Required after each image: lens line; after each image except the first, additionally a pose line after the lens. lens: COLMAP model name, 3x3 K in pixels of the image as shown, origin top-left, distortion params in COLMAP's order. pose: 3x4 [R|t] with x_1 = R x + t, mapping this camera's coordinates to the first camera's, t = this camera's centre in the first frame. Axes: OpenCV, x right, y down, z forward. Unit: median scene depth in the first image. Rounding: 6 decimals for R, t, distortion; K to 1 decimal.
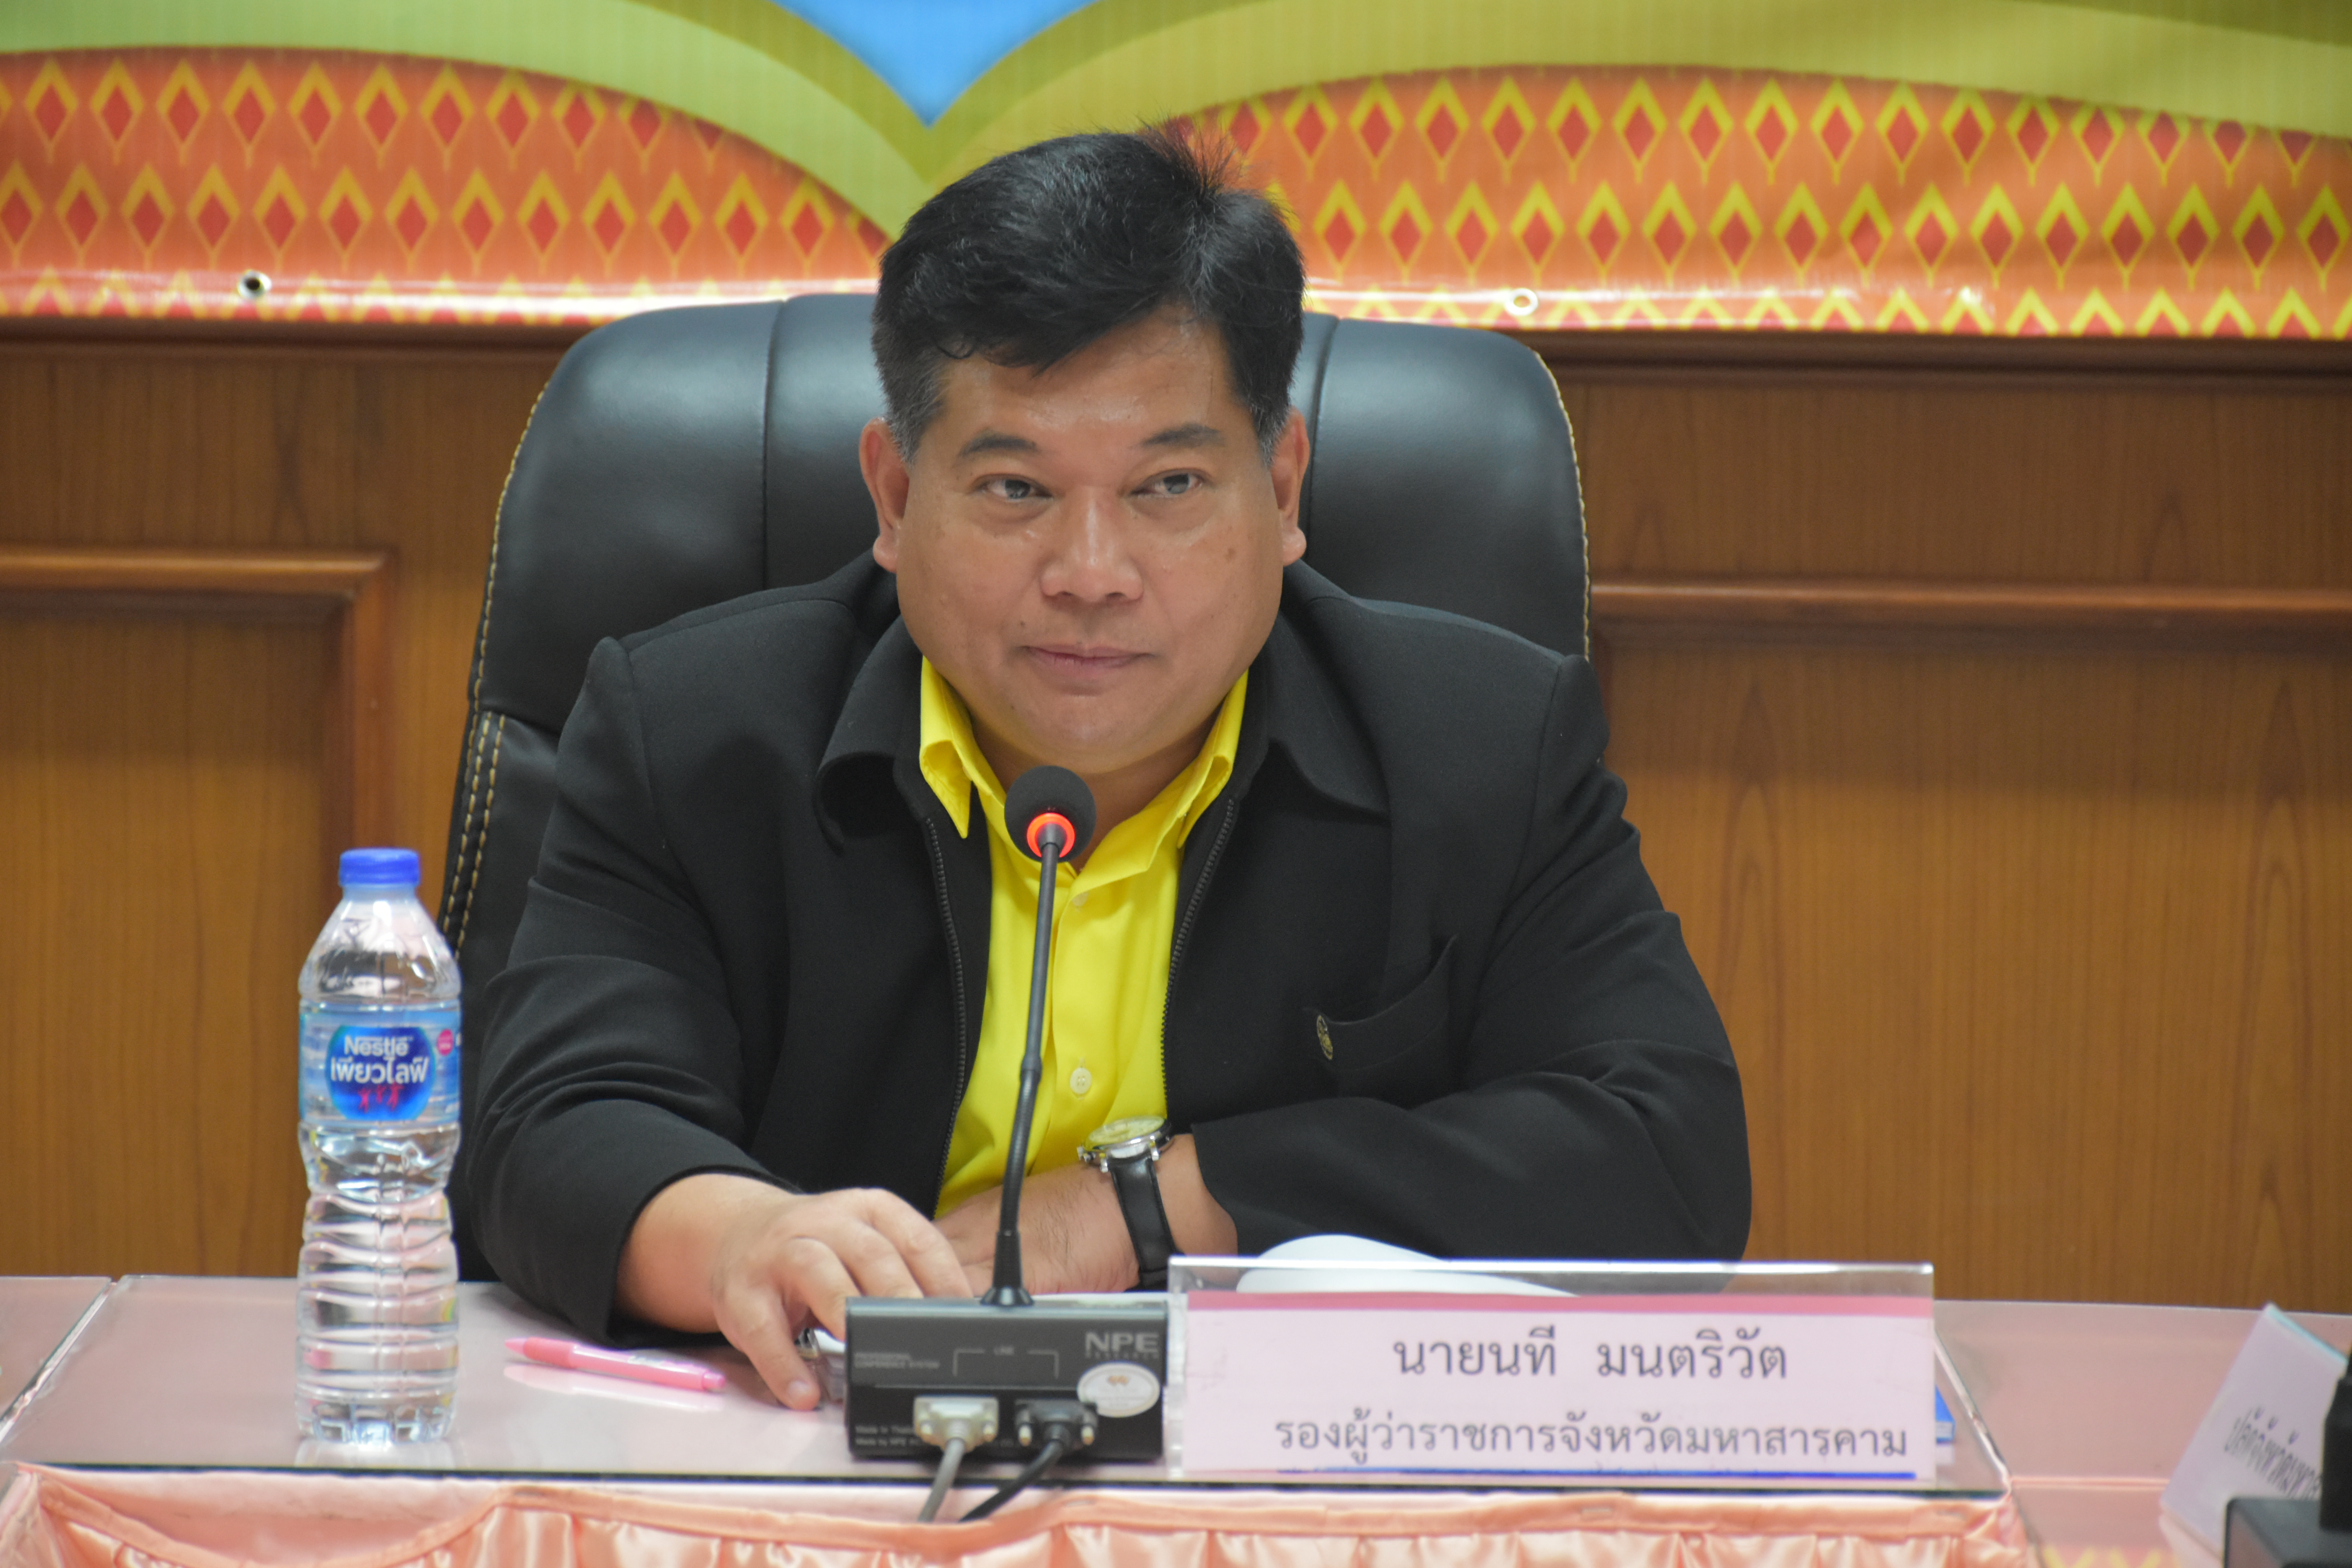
lens RADIAL K [[11389.5, 0, 1176.0], [0, 11389.5, 784.0], [0, 0, 1]] dist [0.192292, -6.348005]
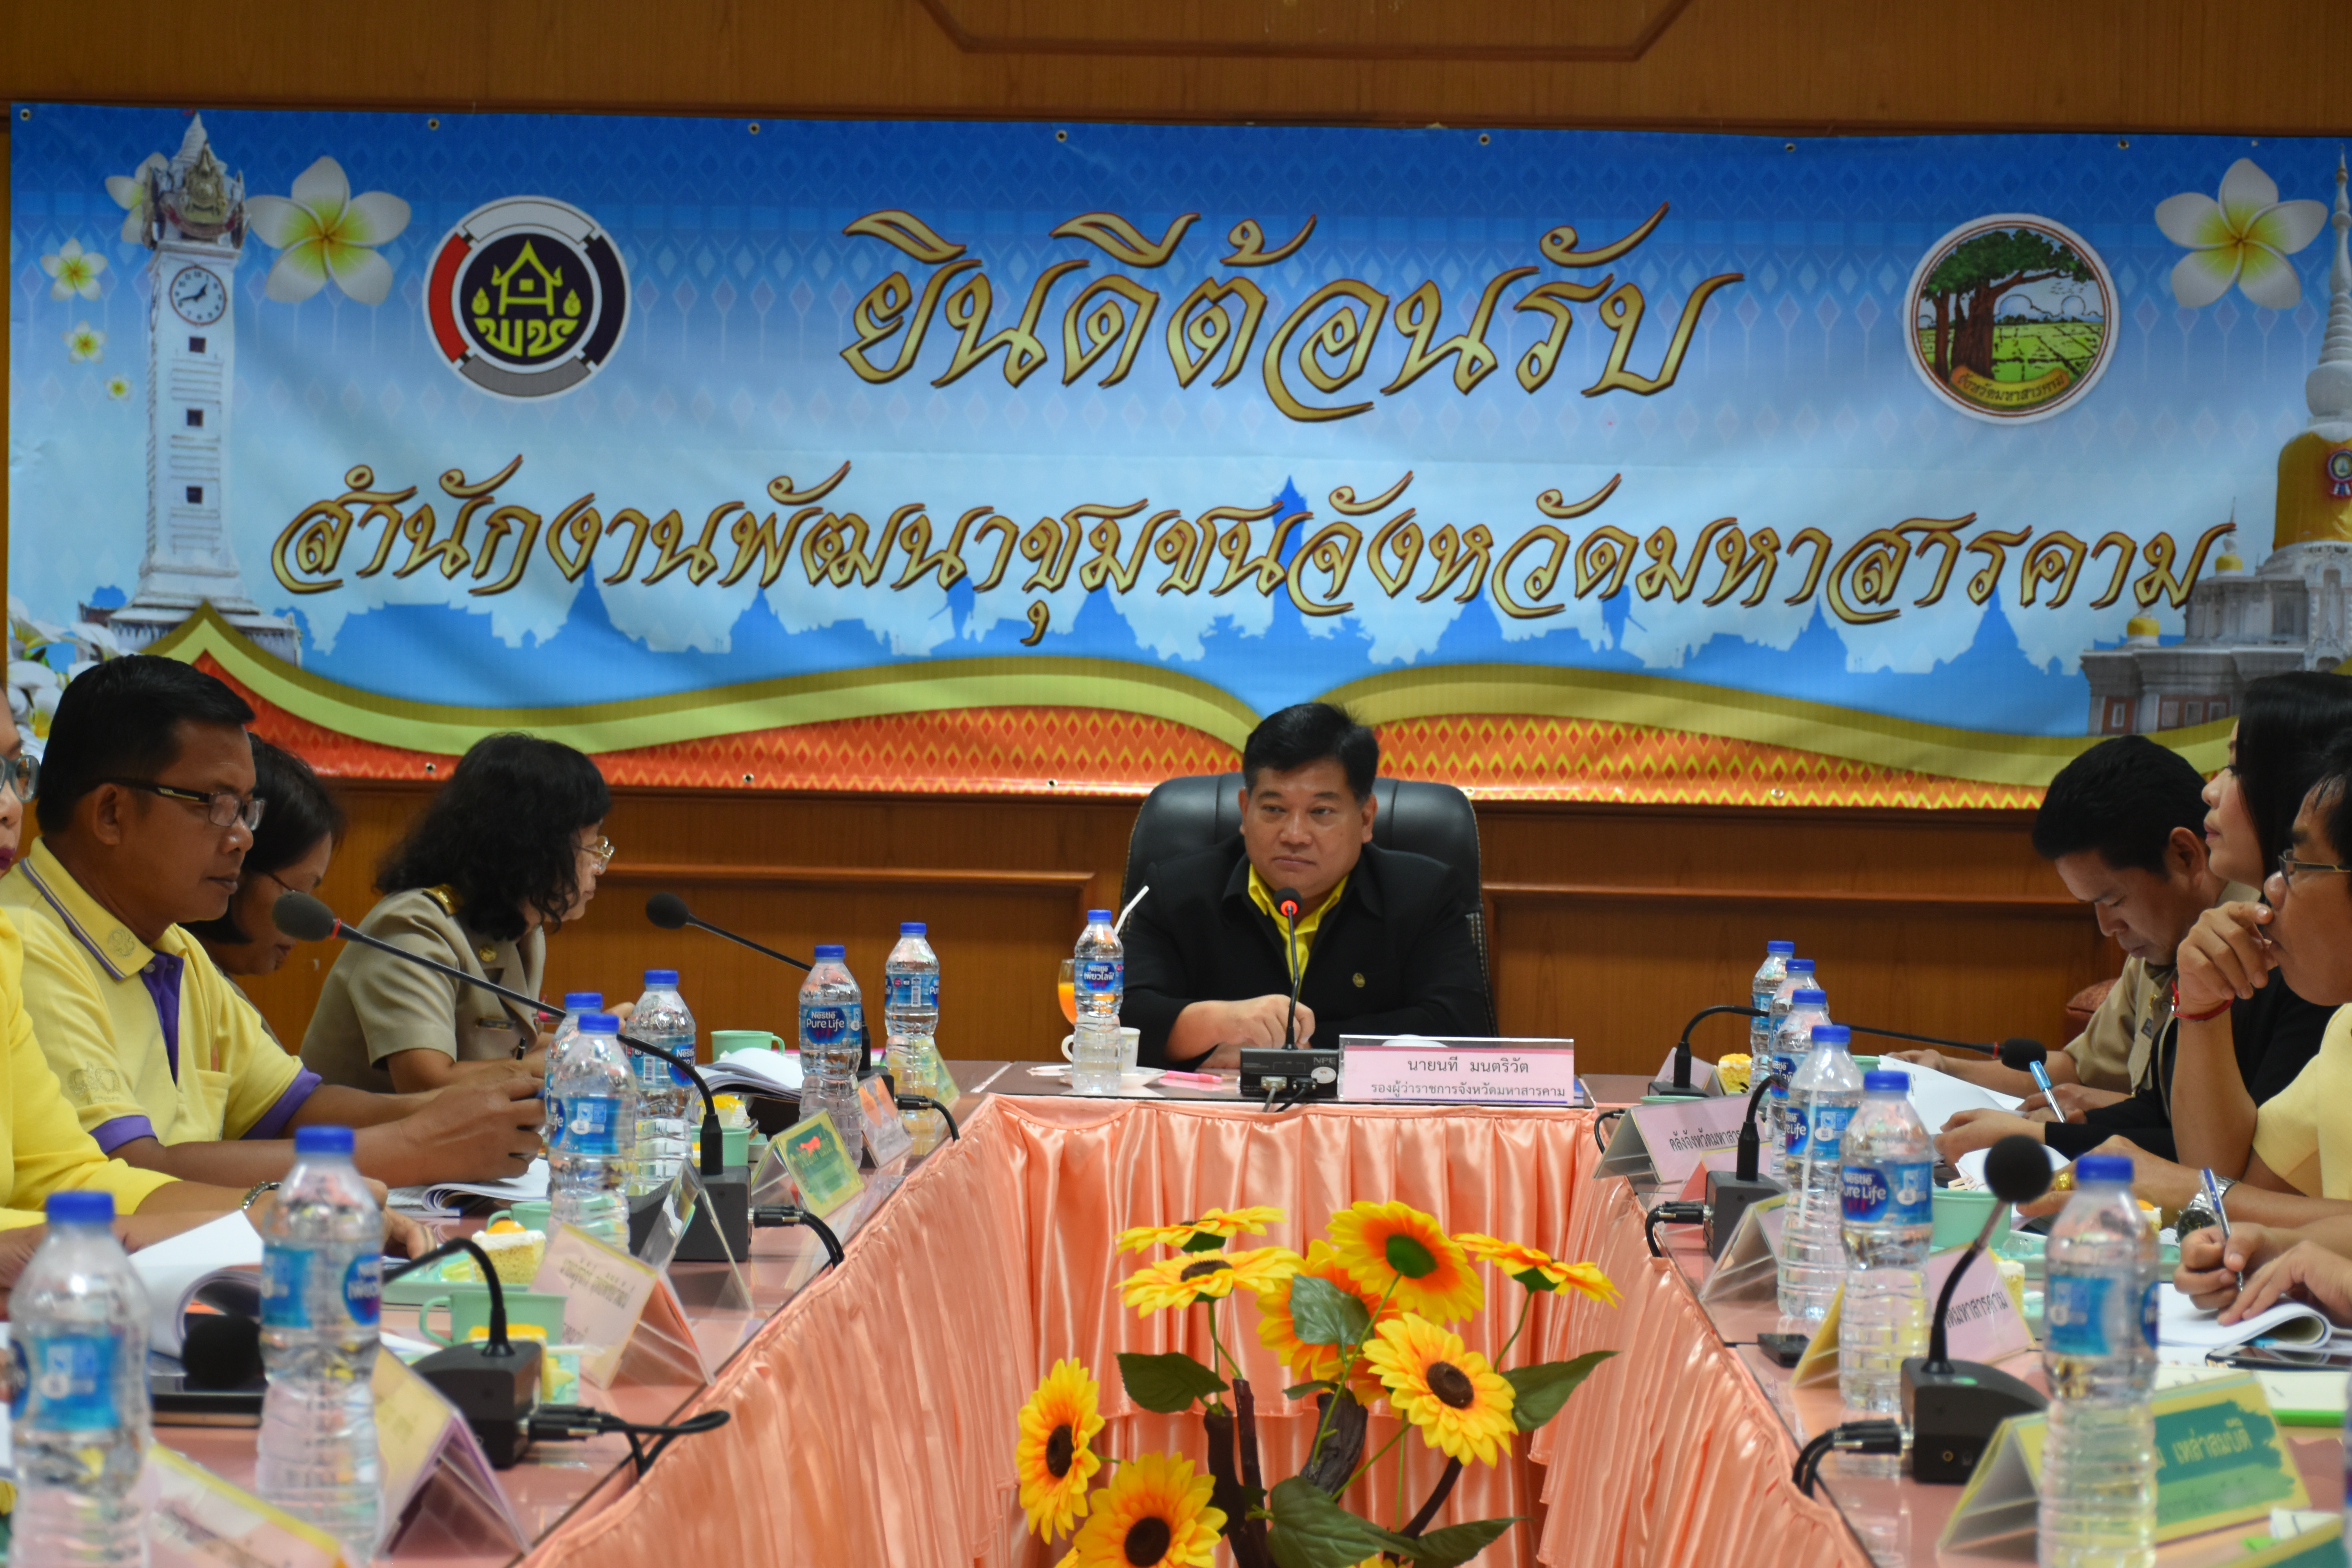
lens RADIAL K [[4616.1, 0, 1176.0], [0, 4616.1, 784.0], [0, 0, 1]] dist [-0.044299, 0.382618]
pose [[0.998894, 0.005389, -0.046703, 0.009702], [-0.008818, 0.997253, -0.073539, 0.046686], [0.046178, 0.073869, 0.996198, -0.225257]]
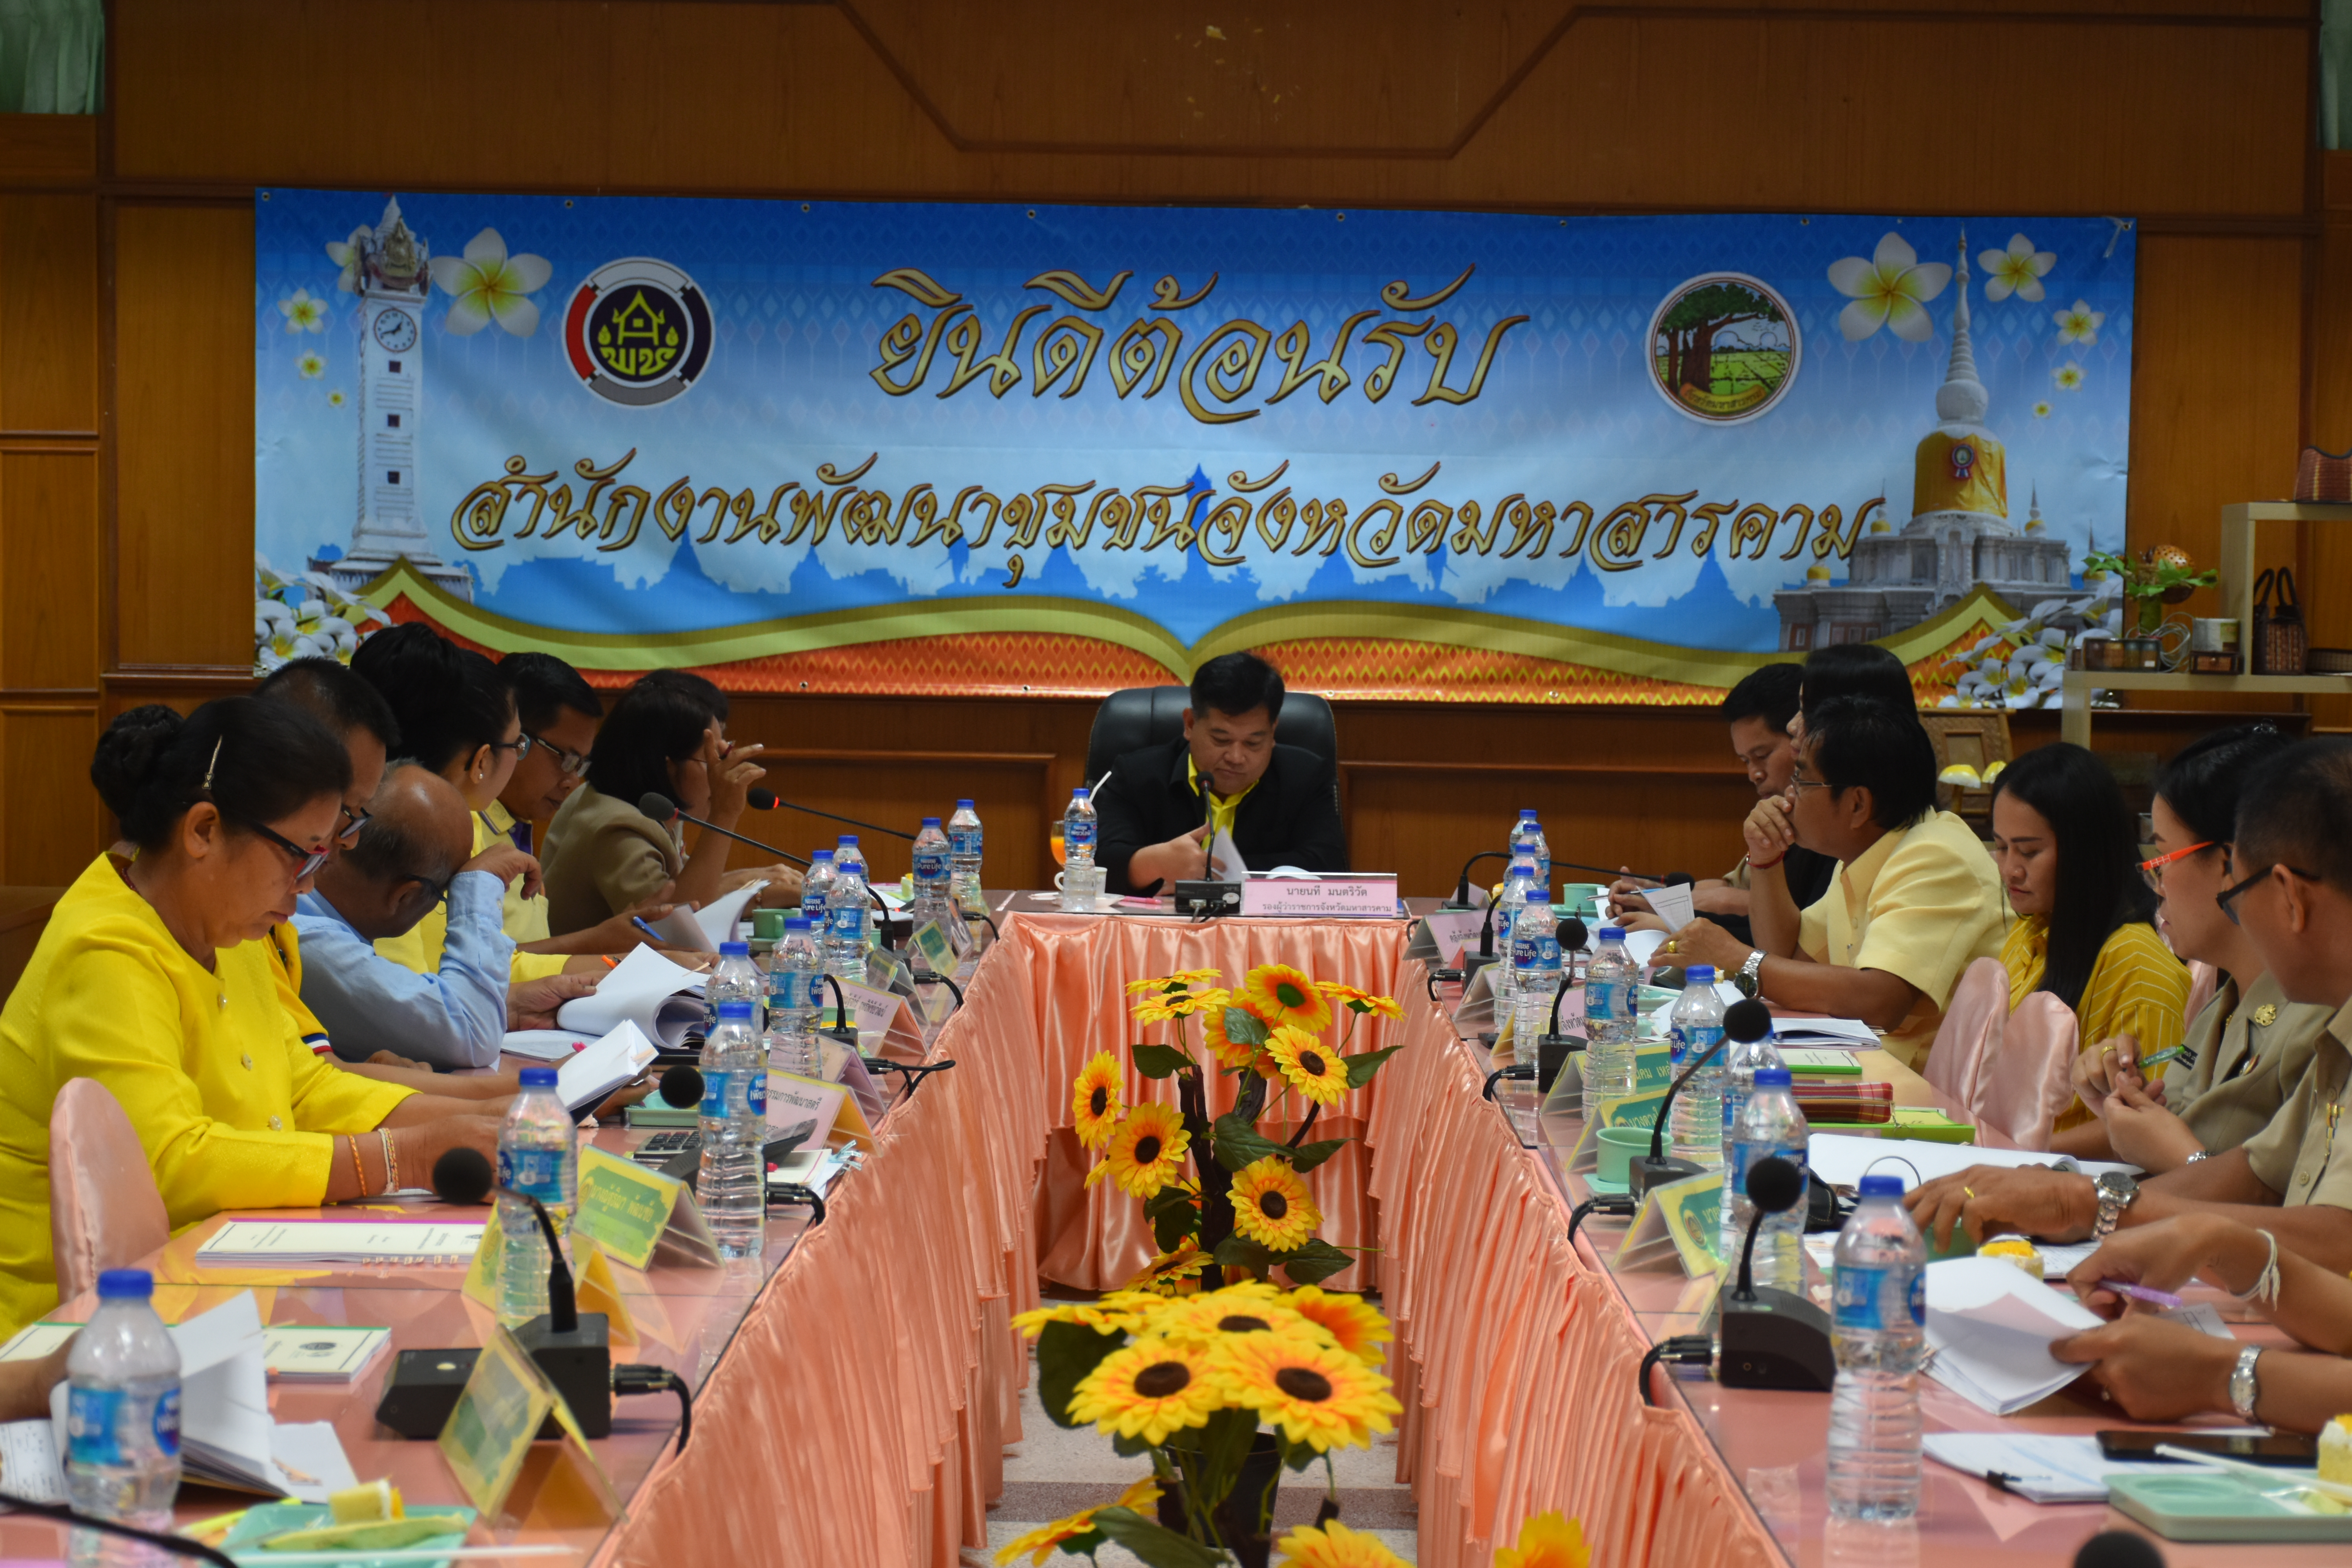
lens RADIAL K [[4616.1, 0, 1176.0], [0, 4616.1, 784.0], [0, 0, 1]] dist [-0.044299, 0.382618]
pose [[0.999813, 0.003885, -0.018940, 0.006092], [-0.004598, 0.999276, -0.037771, 0.054719], [0.018780, 0.037851, 0.999107, -0.684144]]
